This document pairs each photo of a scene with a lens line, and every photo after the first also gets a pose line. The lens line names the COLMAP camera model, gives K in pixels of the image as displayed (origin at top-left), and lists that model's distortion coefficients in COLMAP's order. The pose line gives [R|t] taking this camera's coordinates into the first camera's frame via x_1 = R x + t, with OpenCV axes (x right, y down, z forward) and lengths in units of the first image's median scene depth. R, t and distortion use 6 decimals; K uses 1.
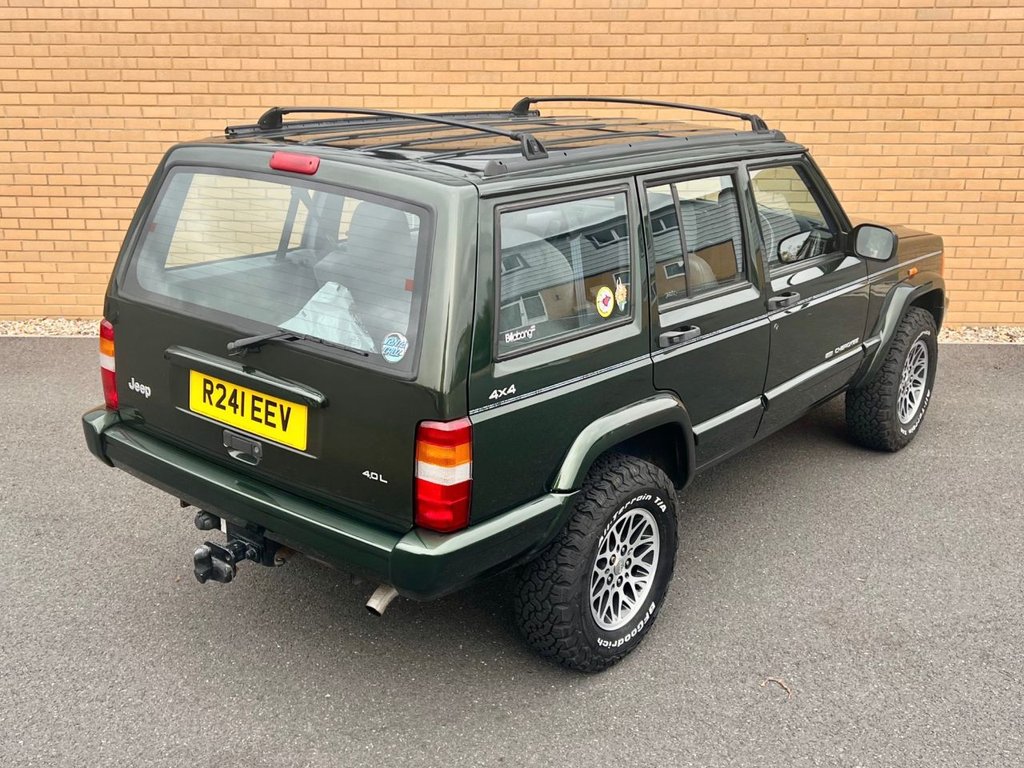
lens RADIAL K [[1114.5, 0, 474.8], [0, 1114.5, 384.9], [0, 0, 1]] dist [0.079321, -0.145851]
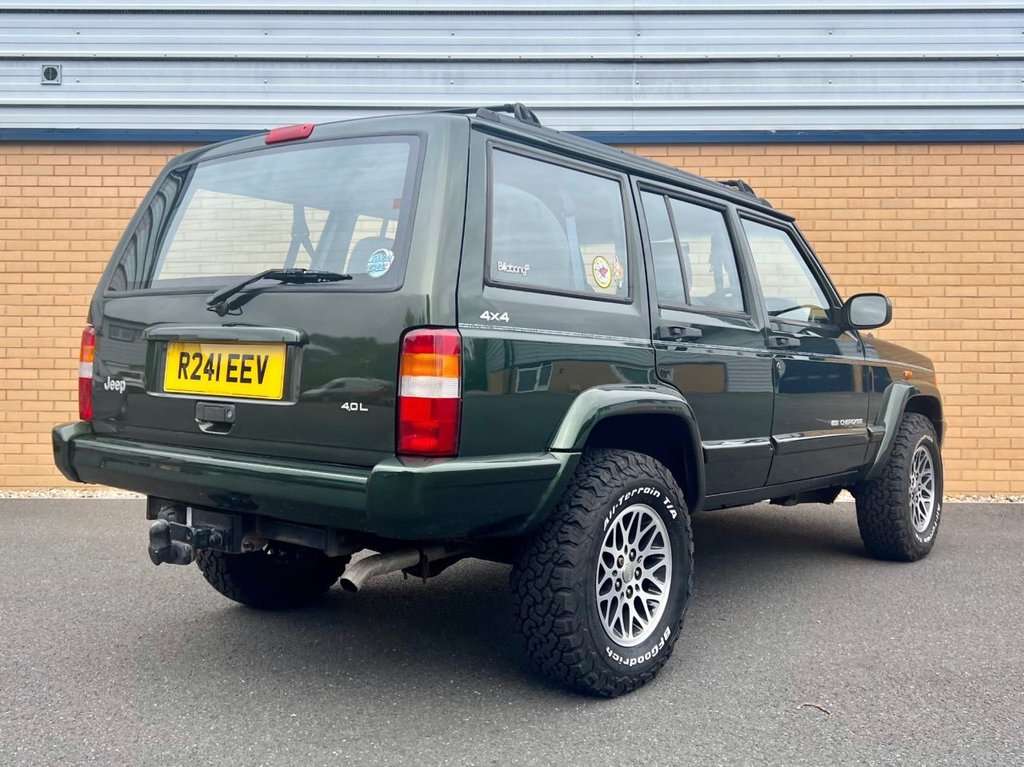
lens RADIAL K [[1040.3, 0, 500.5], [0, 1040.3, 366.8], [0, 0, 1]] dist [0.034659, -0.036676]
pose [[0.999929, 0.002286, 0.011714, 0.016420], [0.001389, 0.952511, -0.304499, 0.260870], [-0.011854, 0.304494, 0.952440, 0.153710]]
